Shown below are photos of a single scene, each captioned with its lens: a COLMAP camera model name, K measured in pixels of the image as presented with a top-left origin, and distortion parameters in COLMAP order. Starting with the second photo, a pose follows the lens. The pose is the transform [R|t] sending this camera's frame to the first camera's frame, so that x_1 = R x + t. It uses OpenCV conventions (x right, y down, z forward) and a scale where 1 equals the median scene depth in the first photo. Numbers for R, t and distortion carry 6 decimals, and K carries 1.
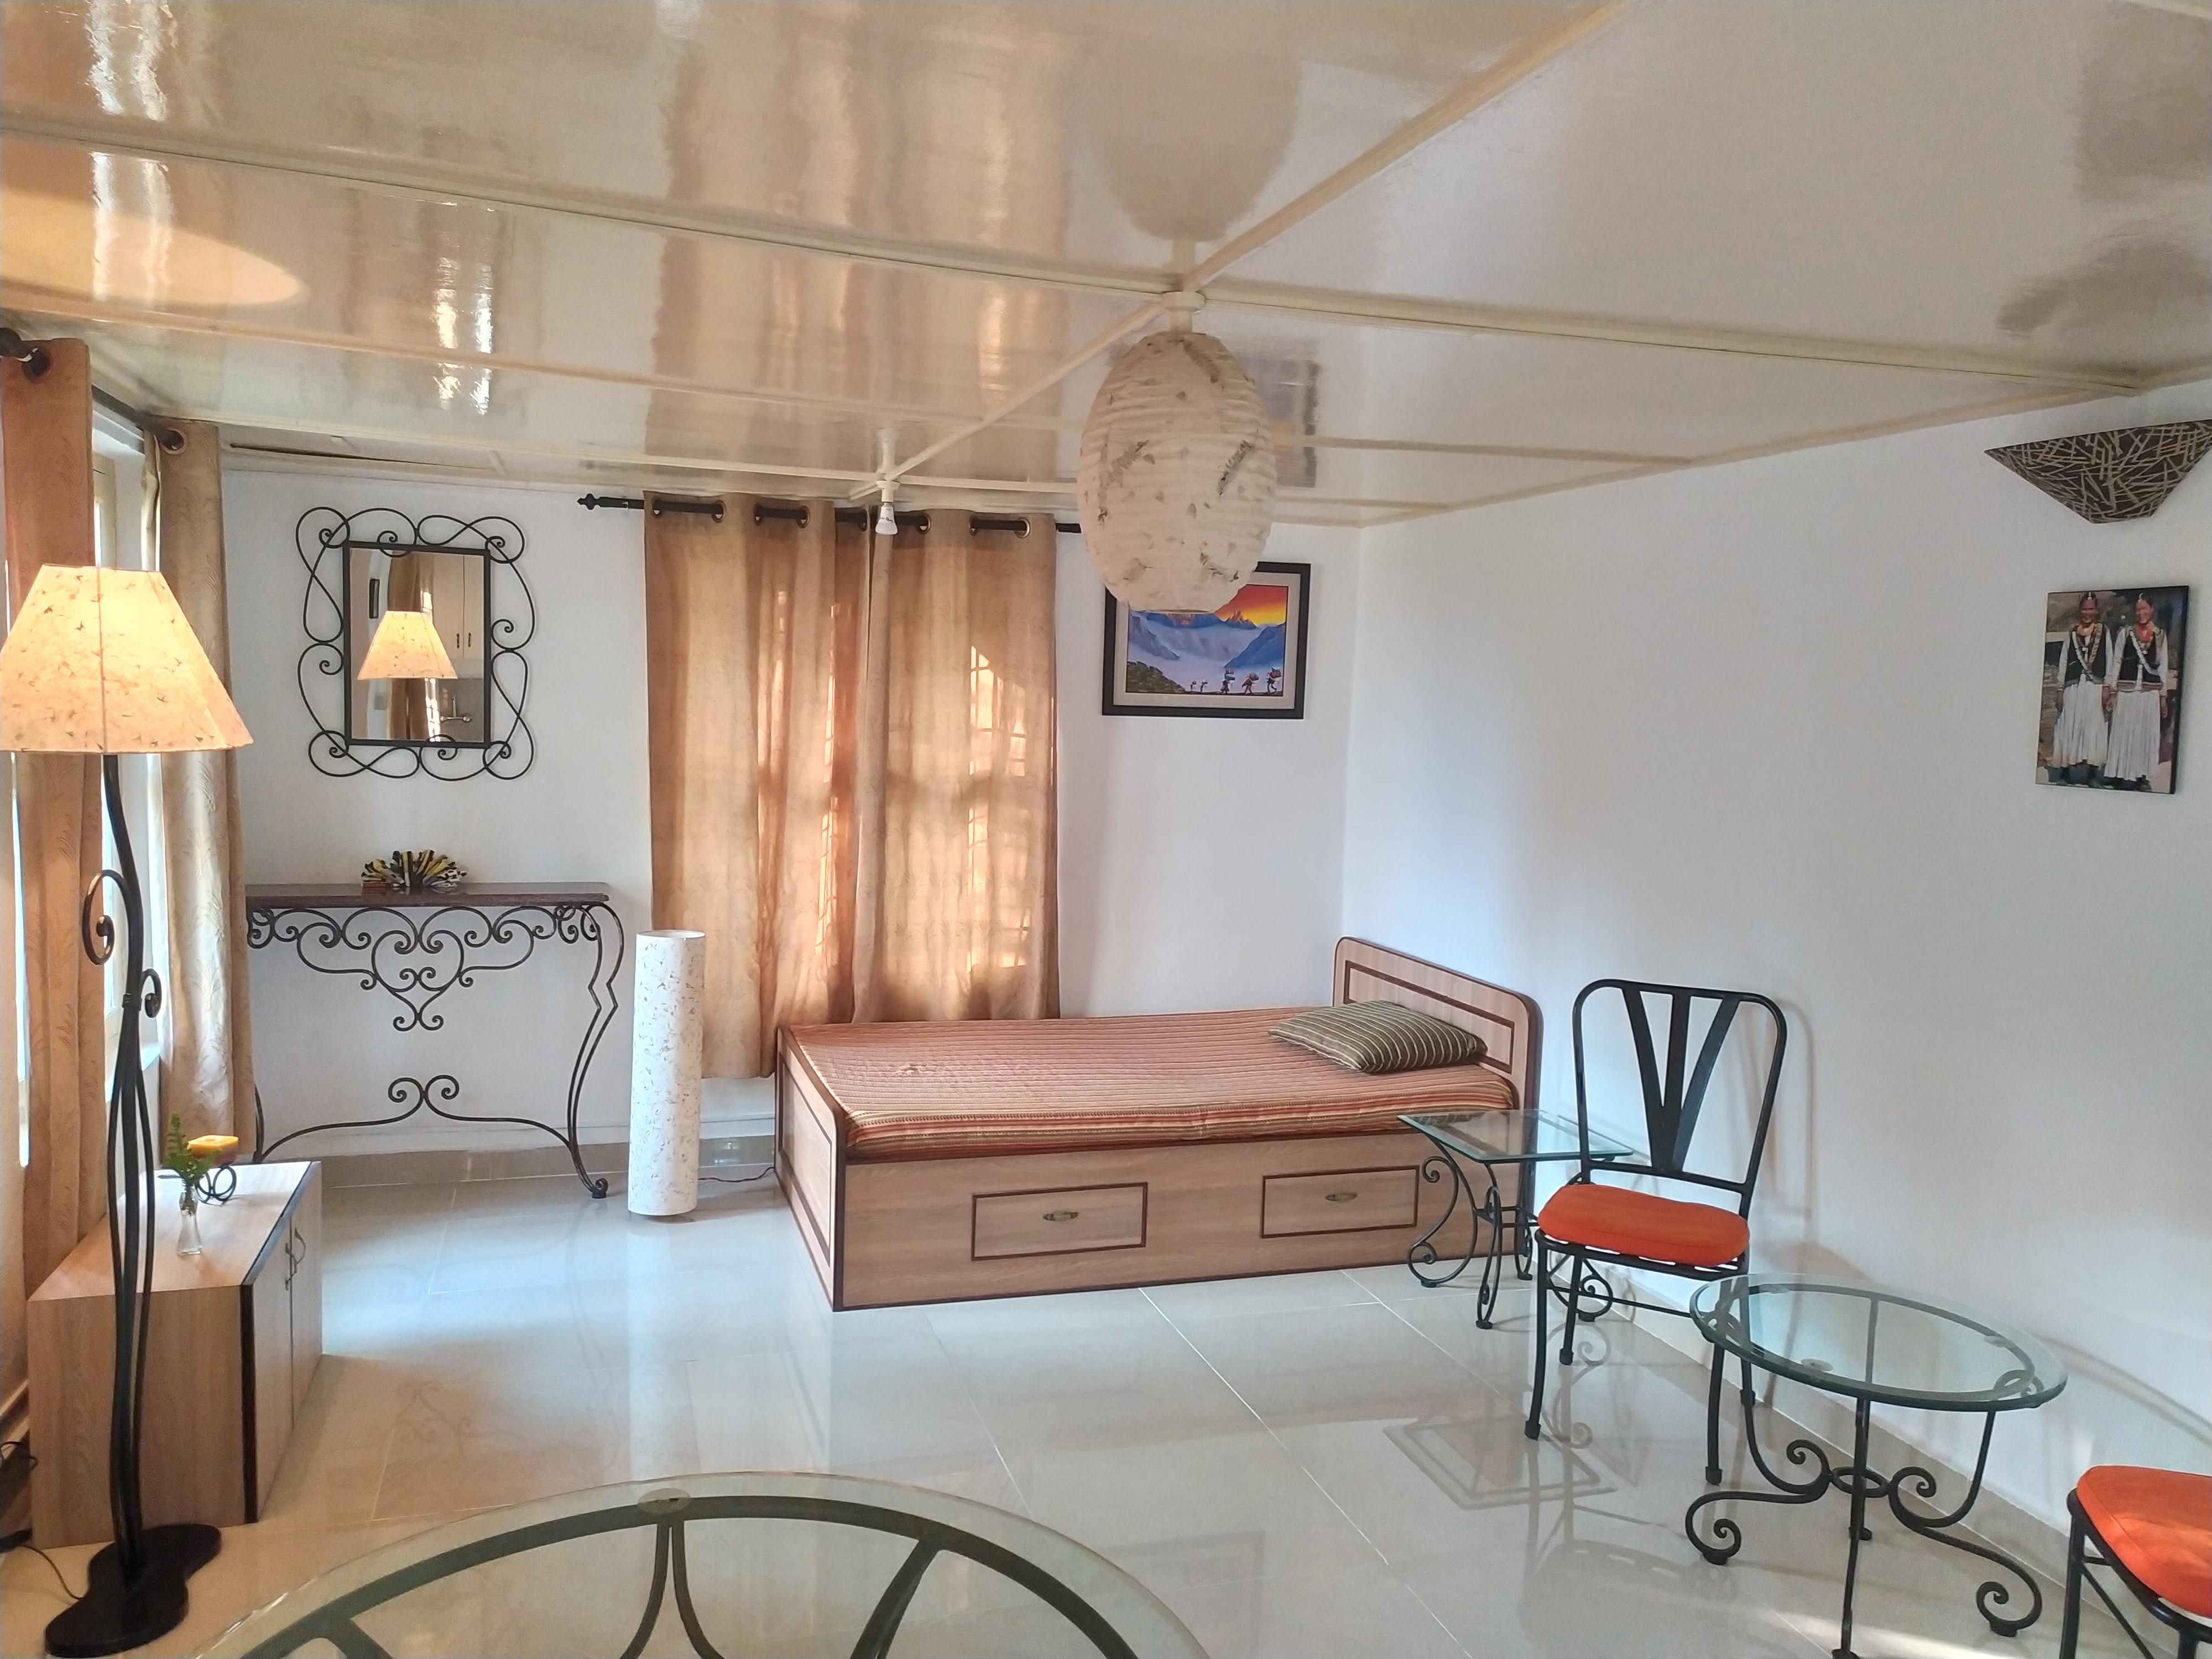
lens RADIAL K [[1621.9, 0, 1106.0], [0, 1621.9, 829.5], [0, 0, 1]] dist [0.078206, -0.077750]
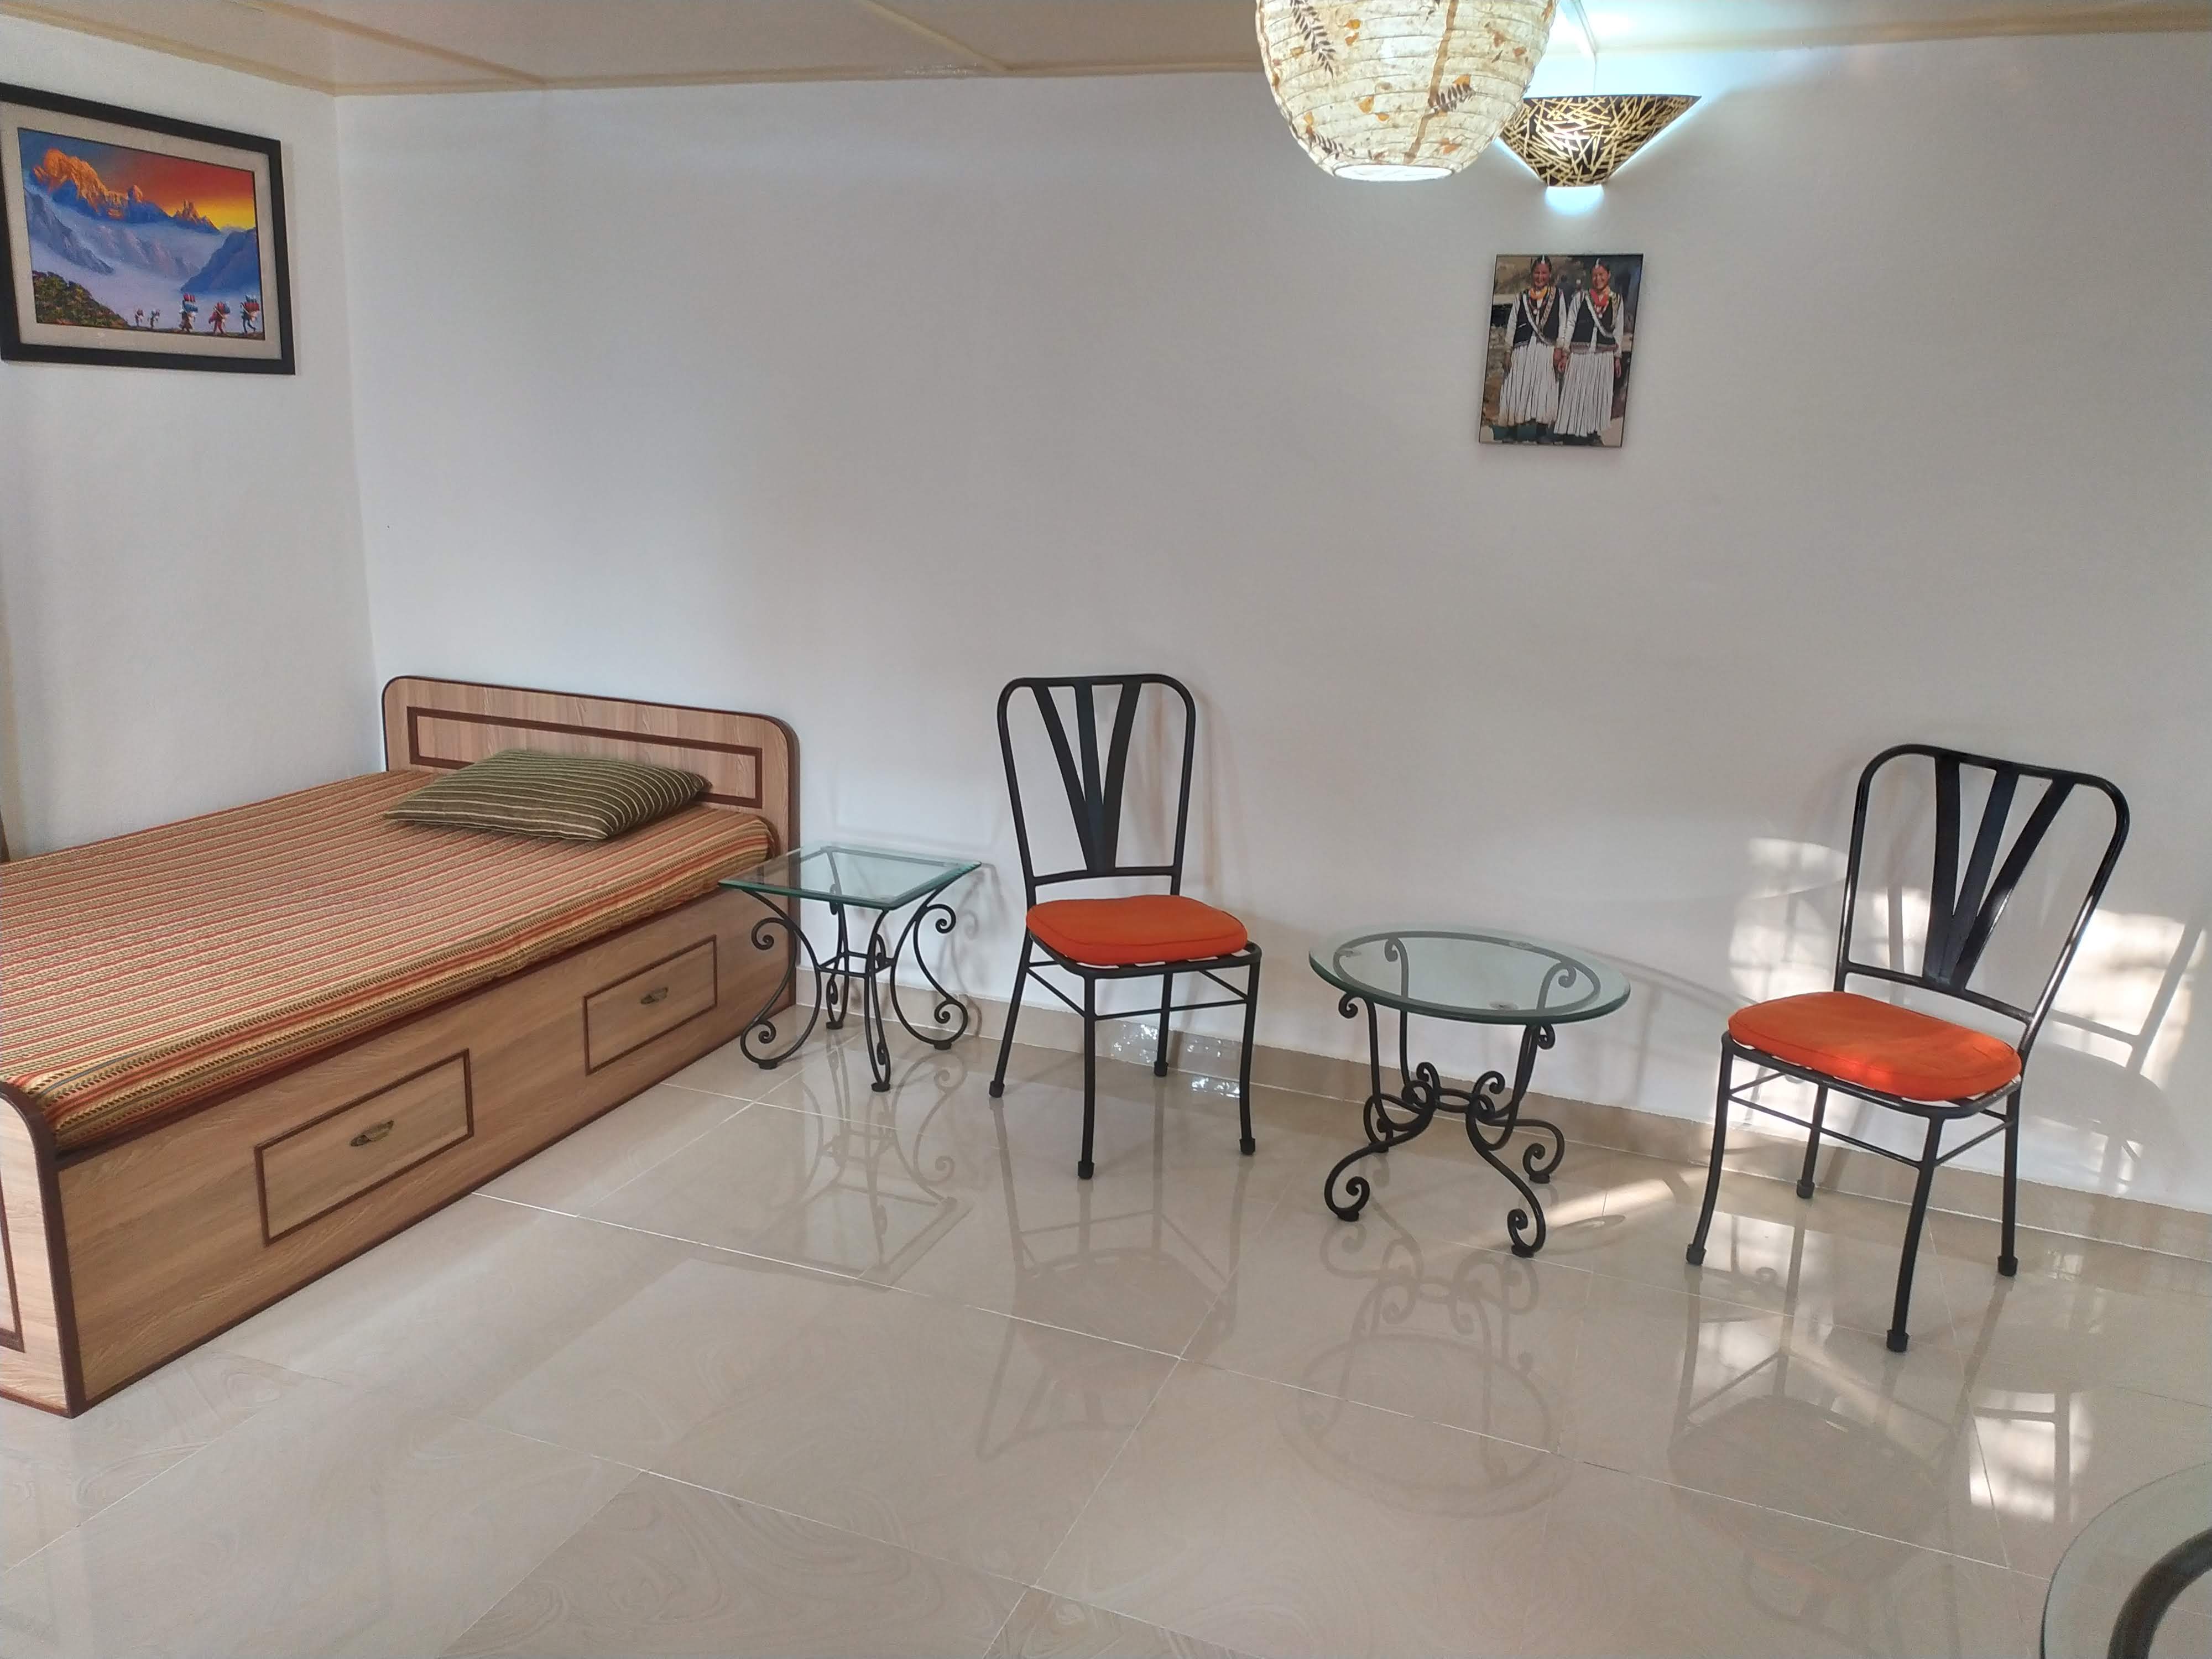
lens RADIAL K [[1621.9, 0, 1106.0], [0, 1621.9, 829.5], [0, 0, 1]] dist [0.078206, -0.077750]
pose [[0.631681, -0.188310, 0.752009, -0.356367], [0.046582, 0.977516, 0.205651, -0.009214], [-0.773827, -0.094875, 0.626251, 0.400322]]
